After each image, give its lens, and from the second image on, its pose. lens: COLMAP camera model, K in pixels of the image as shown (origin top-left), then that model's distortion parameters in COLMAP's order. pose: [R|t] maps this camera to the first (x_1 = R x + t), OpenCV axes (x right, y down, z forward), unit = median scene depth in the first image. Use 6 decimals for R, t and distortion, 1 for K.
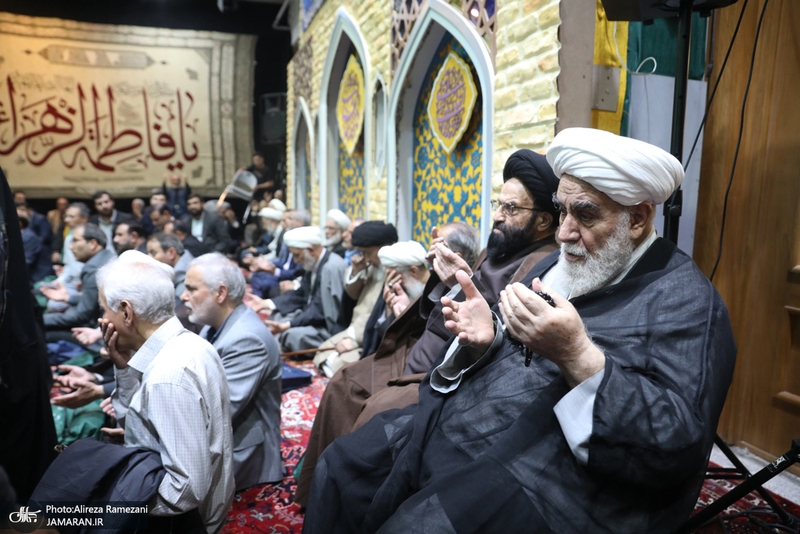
lens RADIAL K [[581.6, 0, 400.0], [0, 581.6, 267.0], [0, 0, 1]] dist [-0.059502, 0.002347]
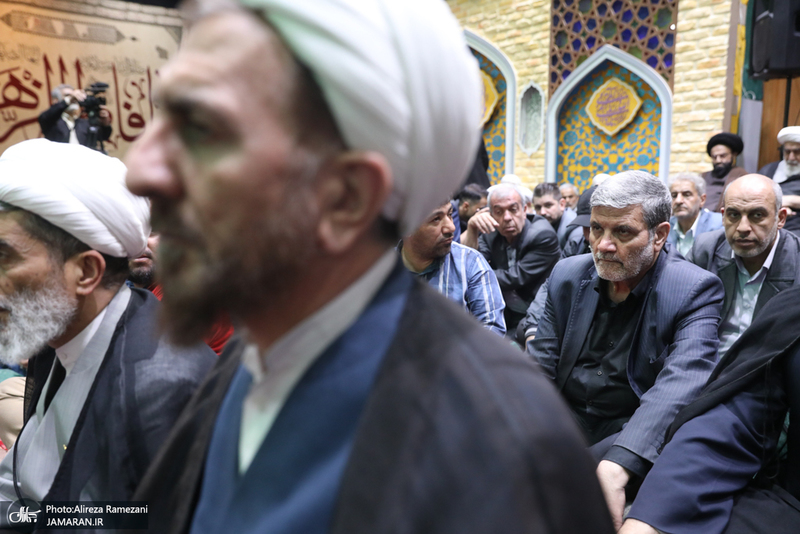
lens RADIAL K [[715.4, 0, 400.0], [0, 715.4, 267.0], [0, 0, 1]] dist [-0.005747, -0.002857]
pose [[0.951018, -0.034476, 0.307207, -0.389362], [0.043023, 0.998851, -0.021092, 0.071075], [-0.306126, 0.033276, 0.951409, -0.272095]]
